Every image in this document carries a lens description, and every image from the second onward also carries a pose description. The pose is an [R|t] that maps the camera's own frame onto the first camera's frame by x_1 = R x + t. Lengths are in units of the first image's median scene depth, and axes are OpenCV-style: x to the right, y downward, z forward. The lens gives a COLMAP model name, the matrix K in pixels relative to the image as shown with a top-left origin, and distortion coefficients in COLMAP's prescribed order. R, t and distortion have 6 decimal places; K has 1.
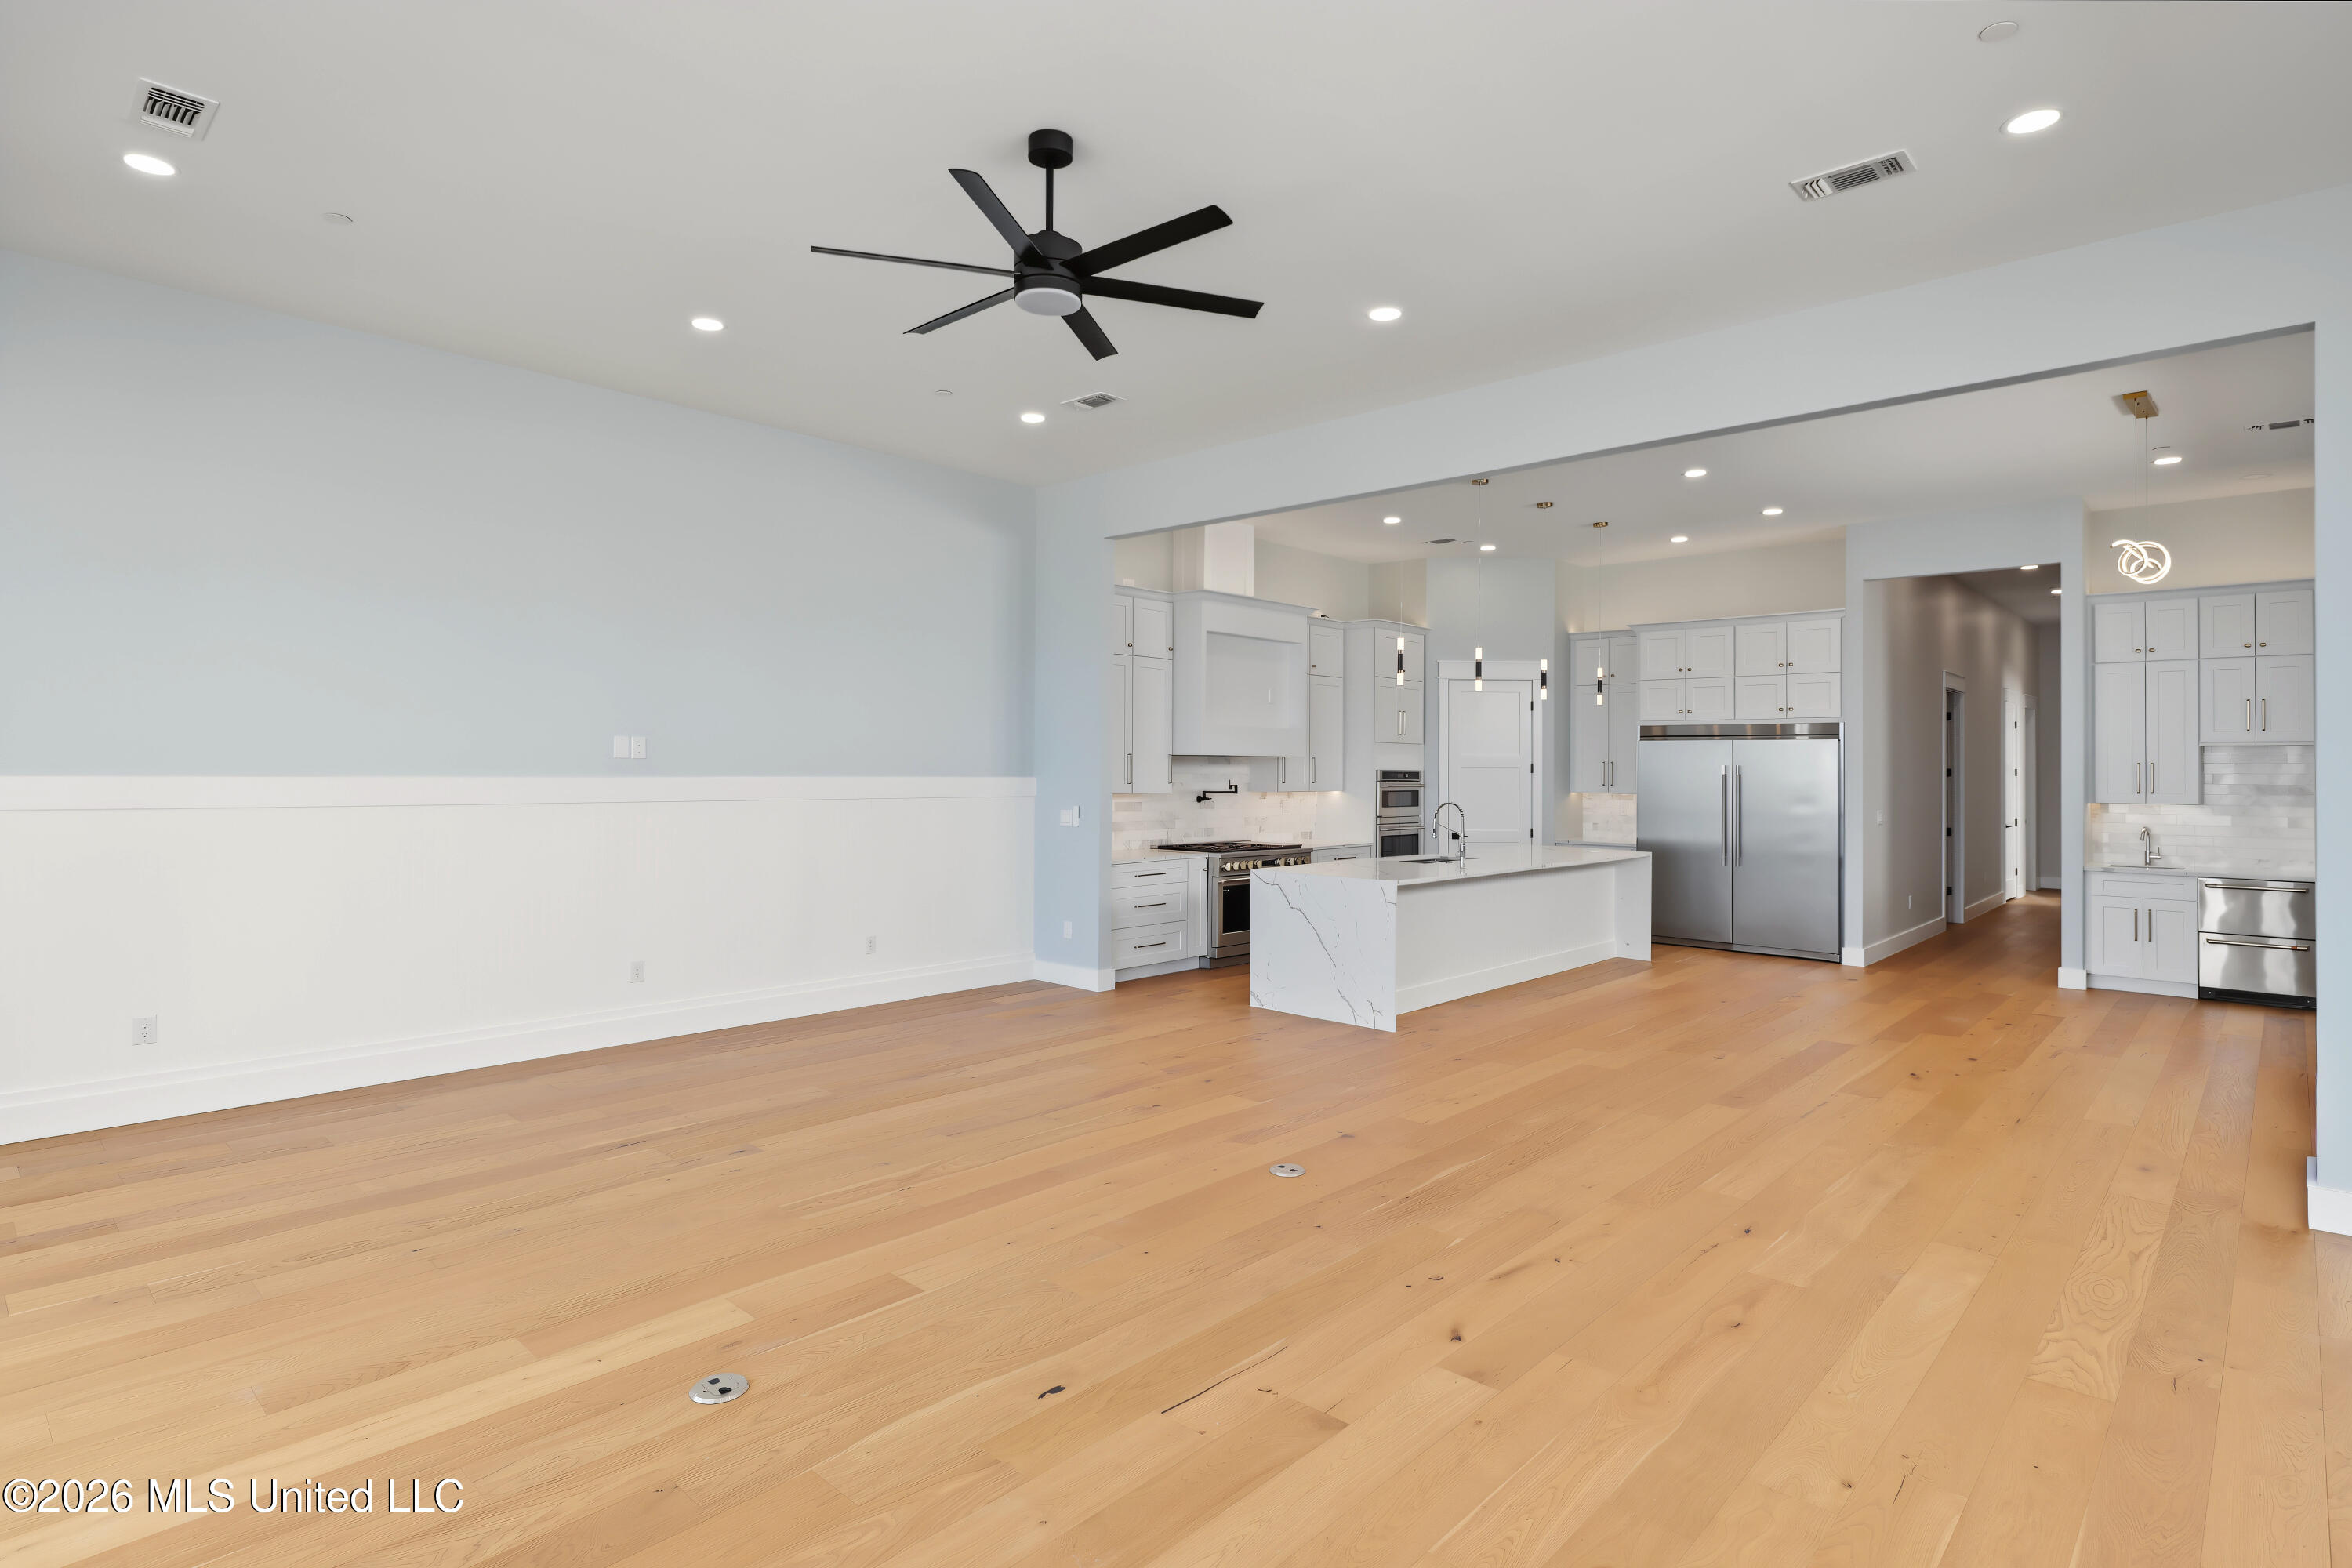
lens RADIAL K [[1177.1, 0, 1180.7], [0, 1177.1, 764.6], [0, 0, 1]] dist [-0.011510, -0.000108]
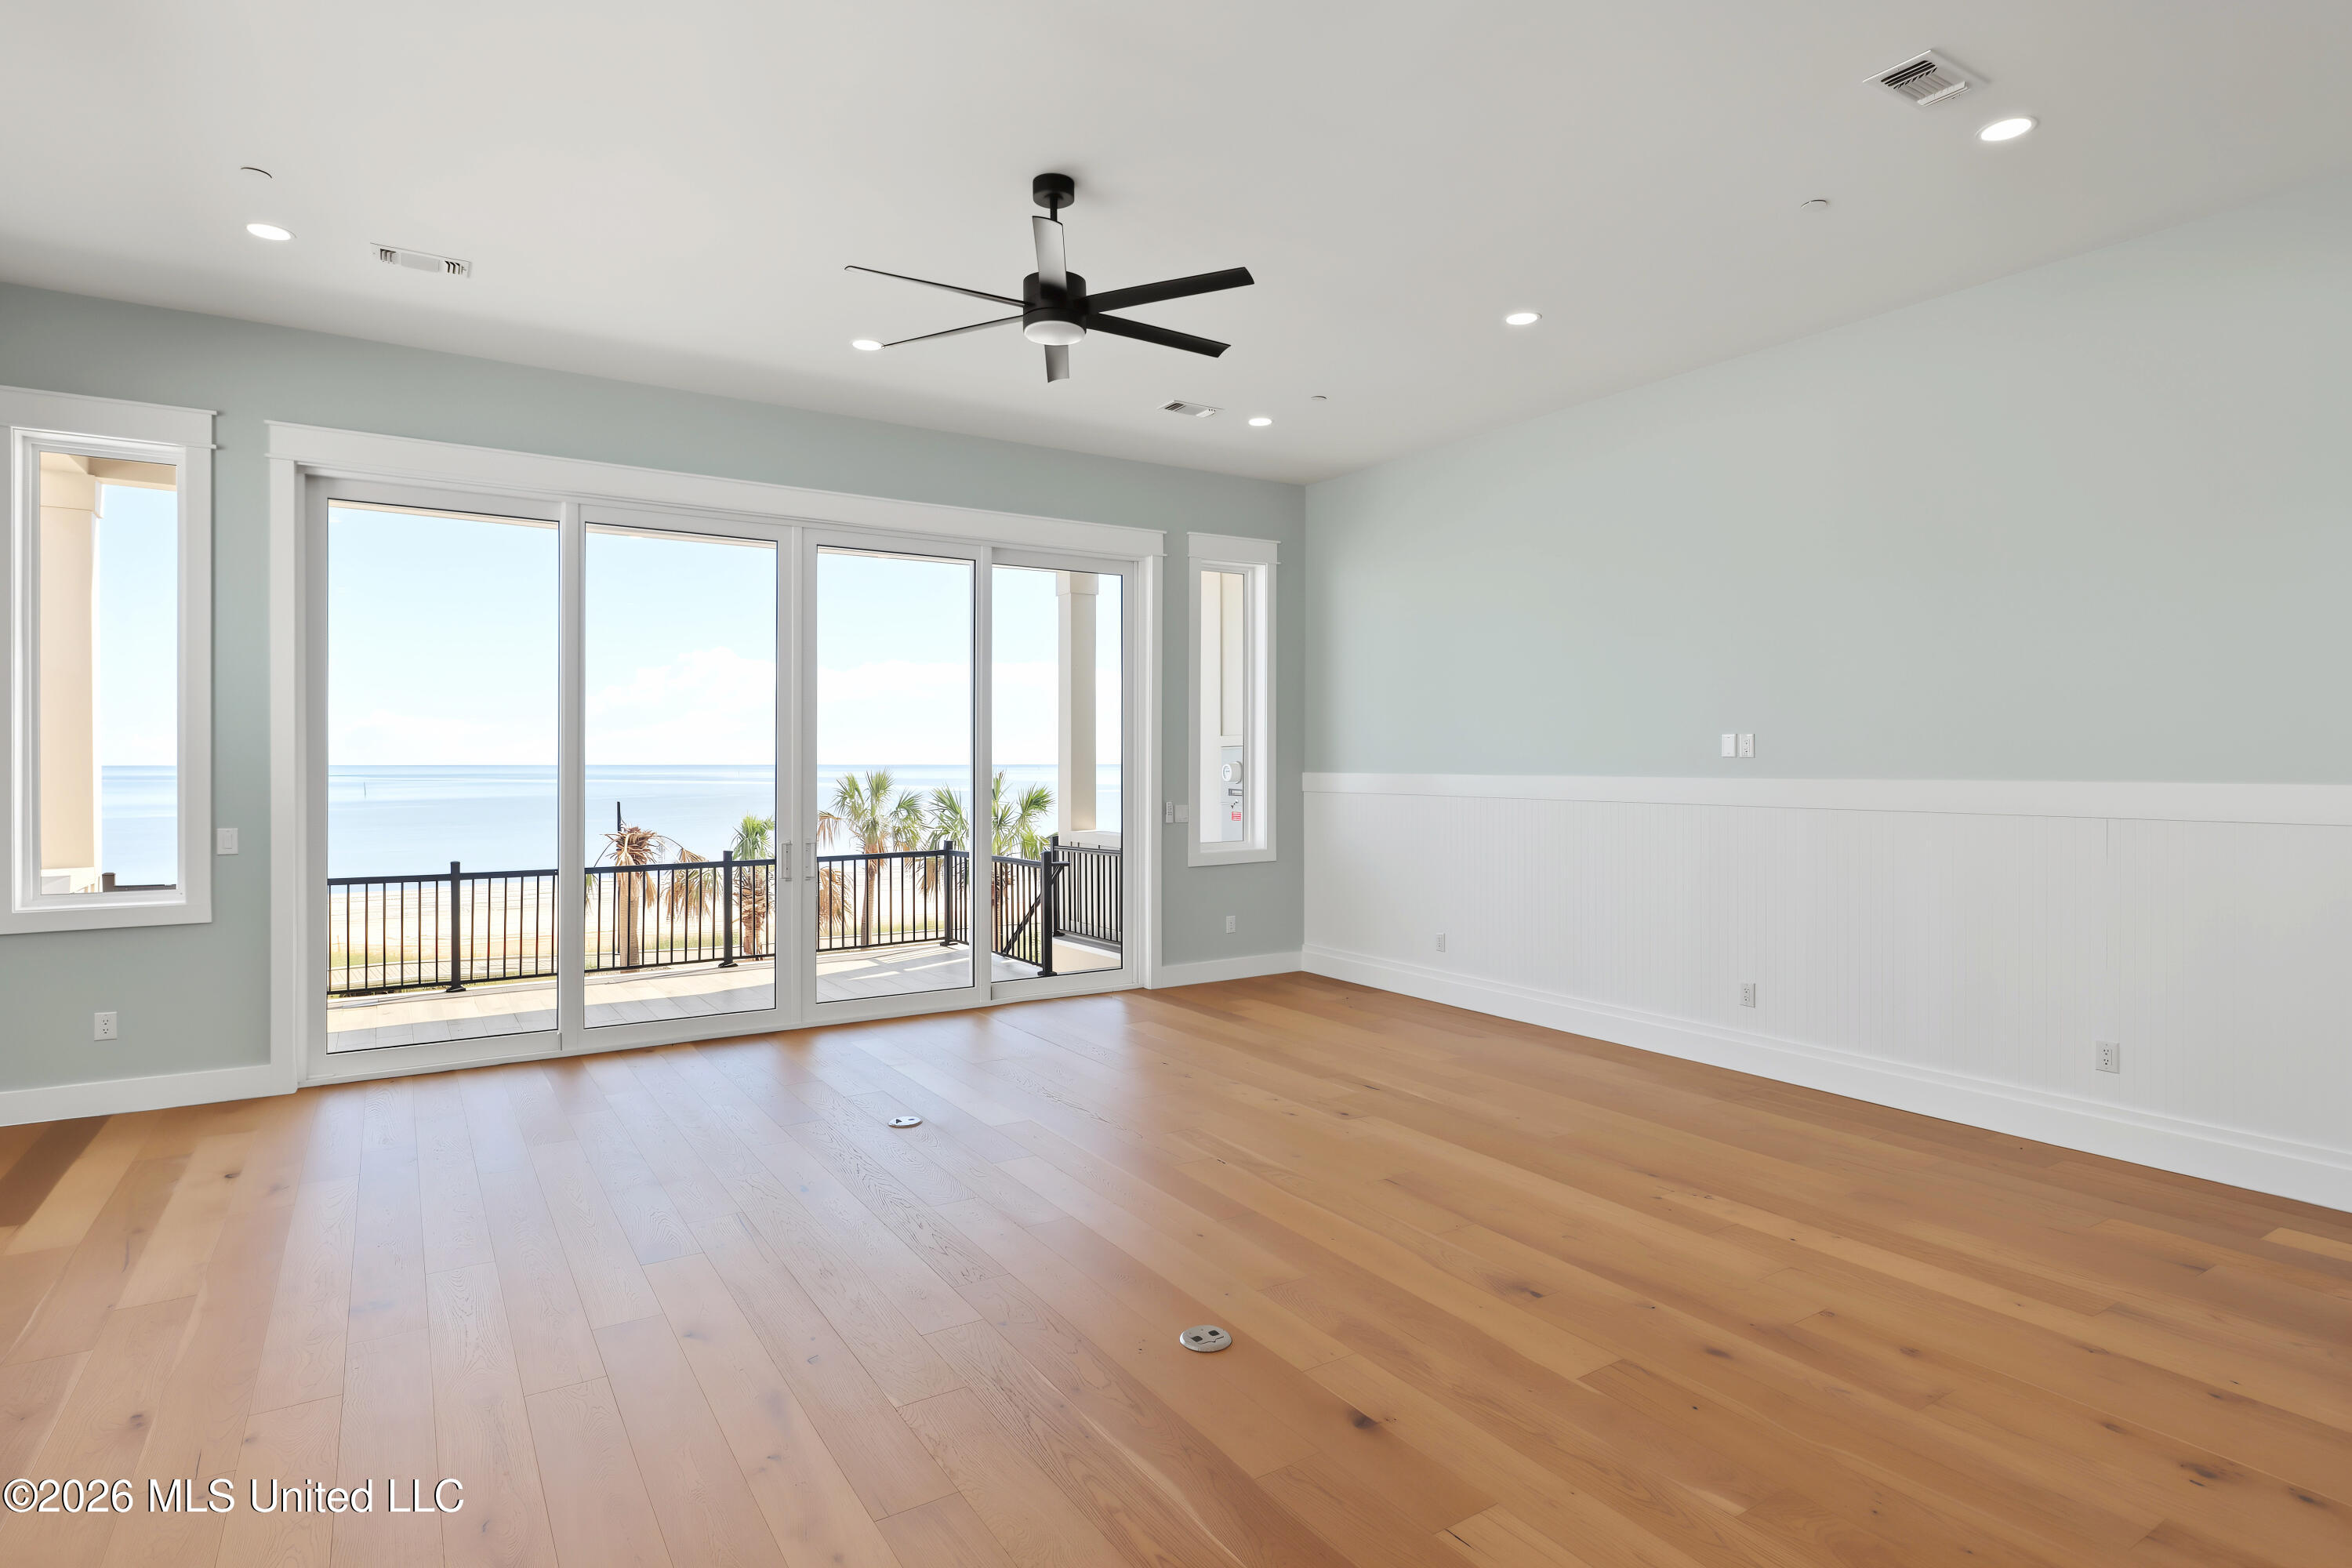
lens RADIAL K [[1210.0, 0, 1166.8], [0, 1210.0, 778.9], [0, 0, 1]] dist [-0.015375, 0.000058]
pose [[-0.258721, 0.003549, -0.965946, 0.391802], [0.001362, 0.999994, 0.003310, 0.004587], [0.965951, -0.000460, -0.258724, 0.577468]]
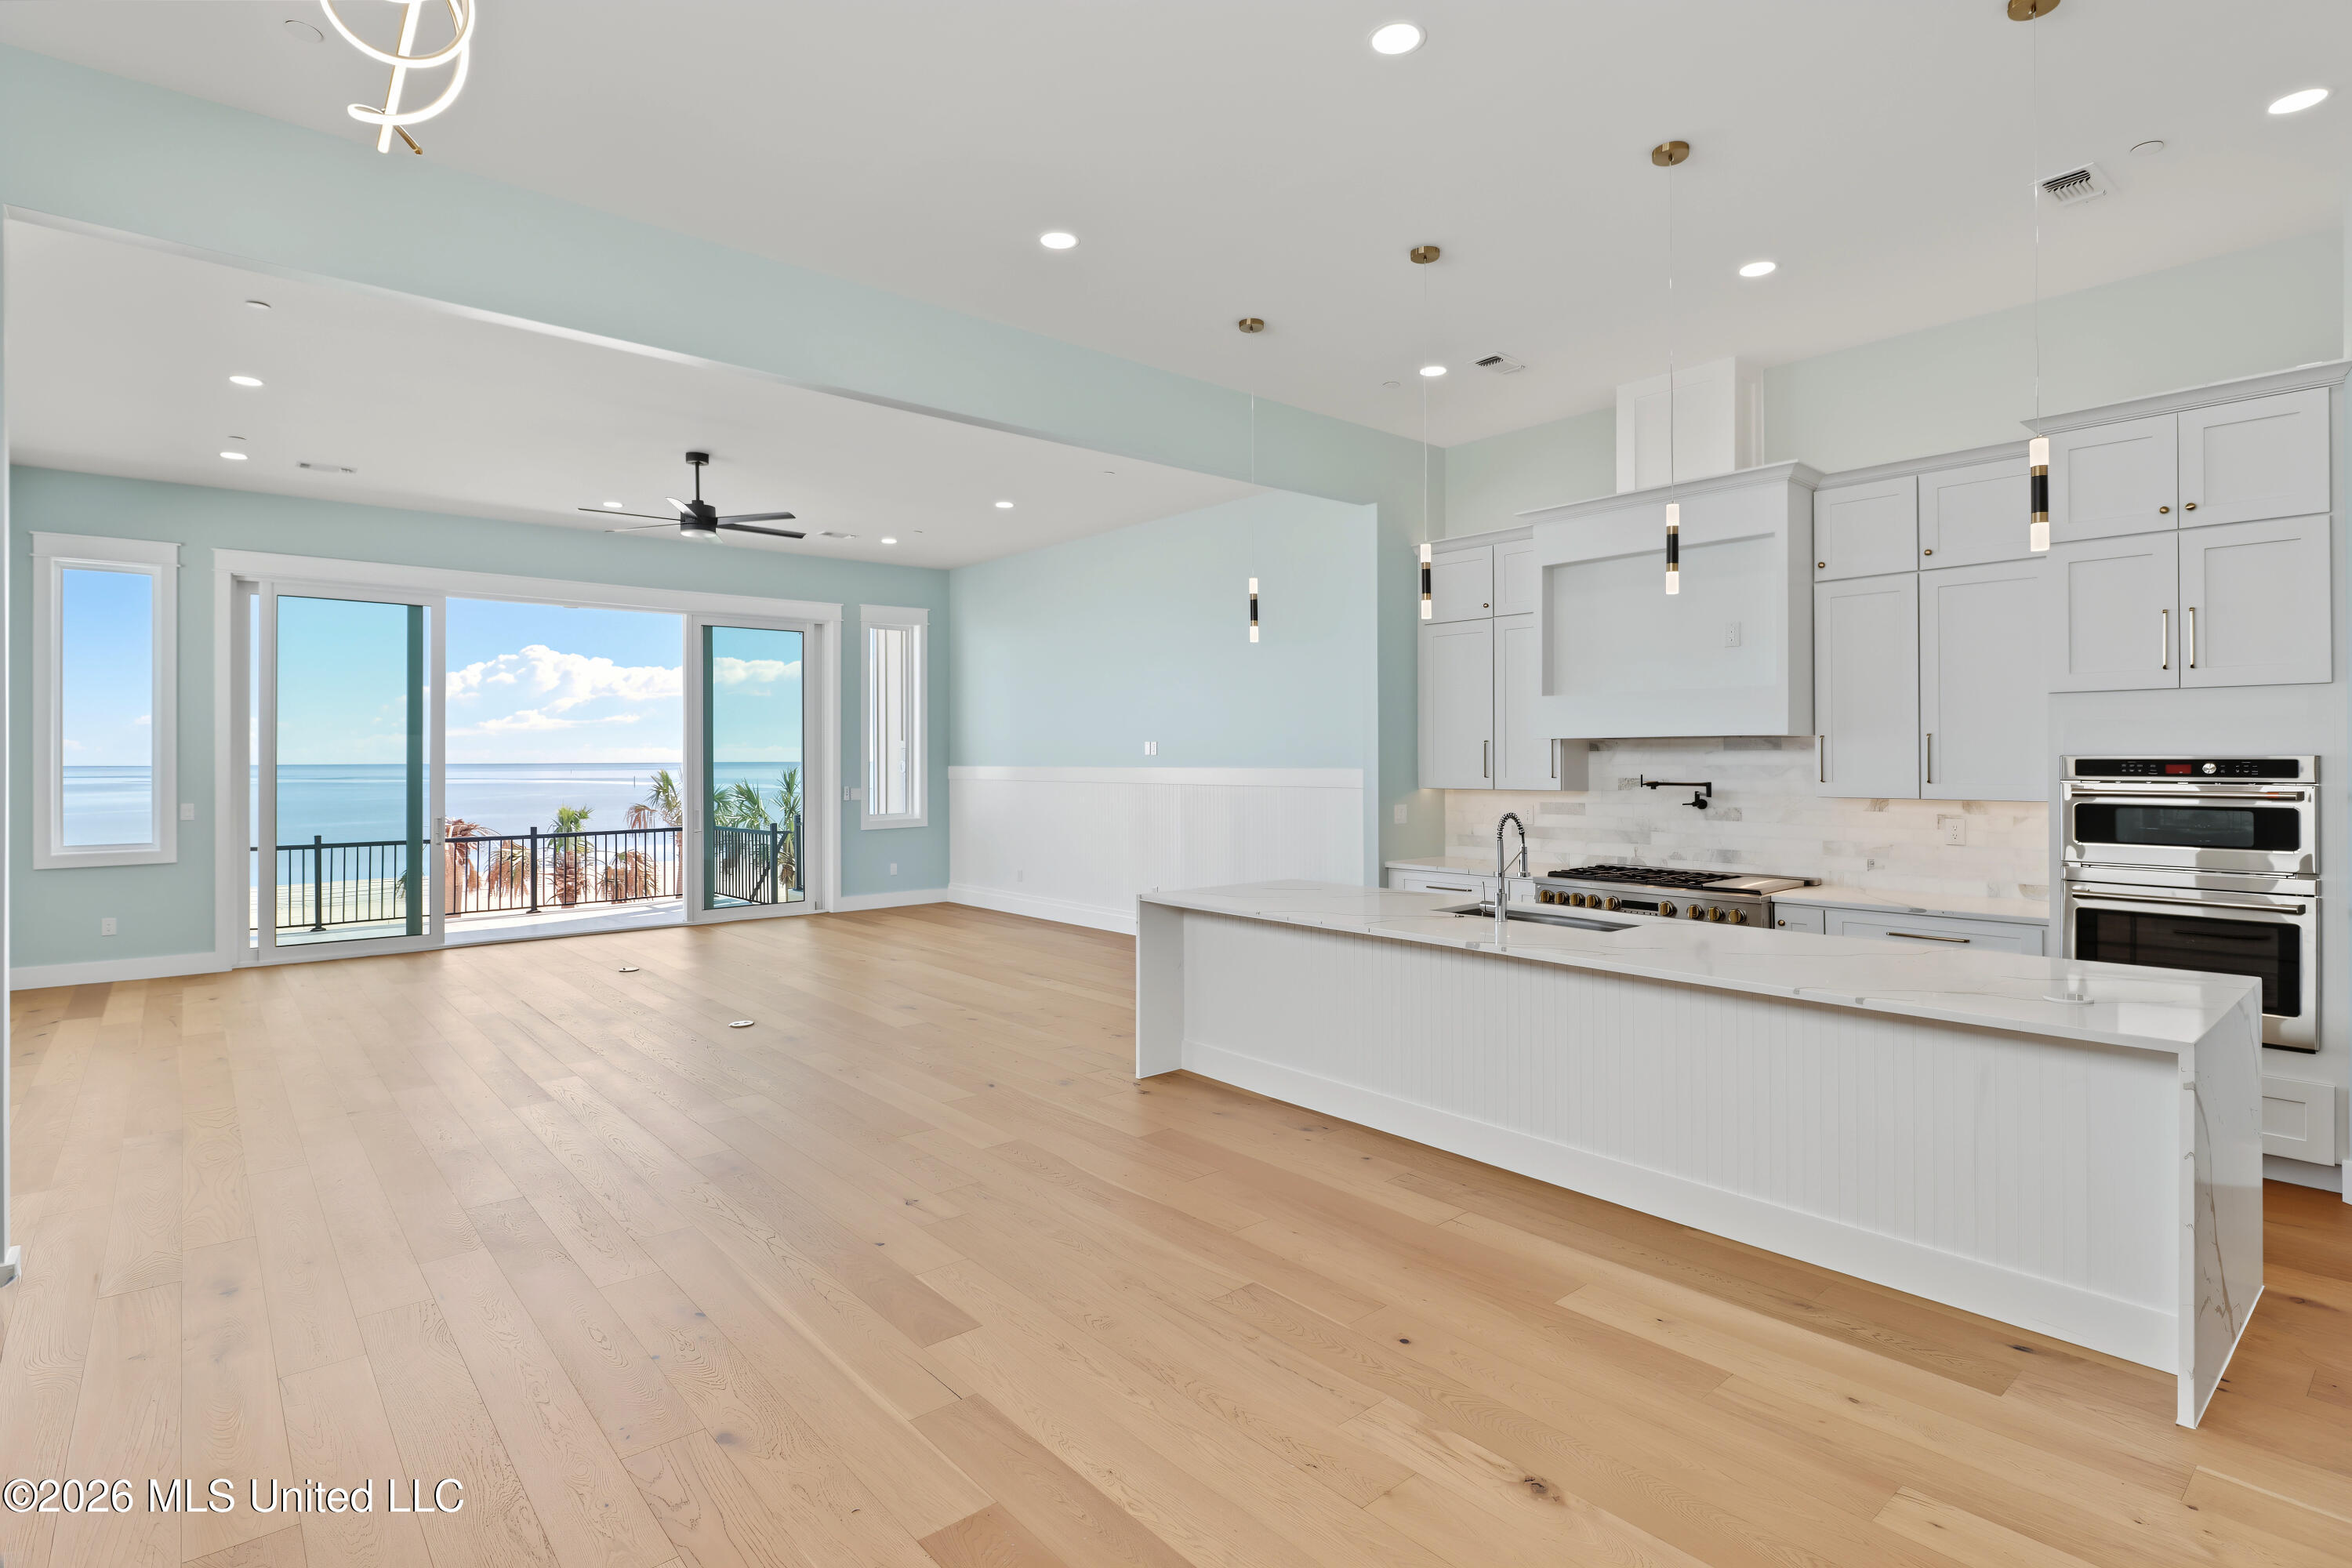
lens RADIAL K [[1177.1, 0, 1180.7], [0, 1177.1, 764.6], [0, 0, 1]] dist [-0.011510, -0.000108]
pose [[-0.123554, -0.003660, -0.992331, 0.817993], [0.006931, 0.999966, -0.004551, 0.009755], [0.992314, -0.007441, -0.123524, 0.916352]]
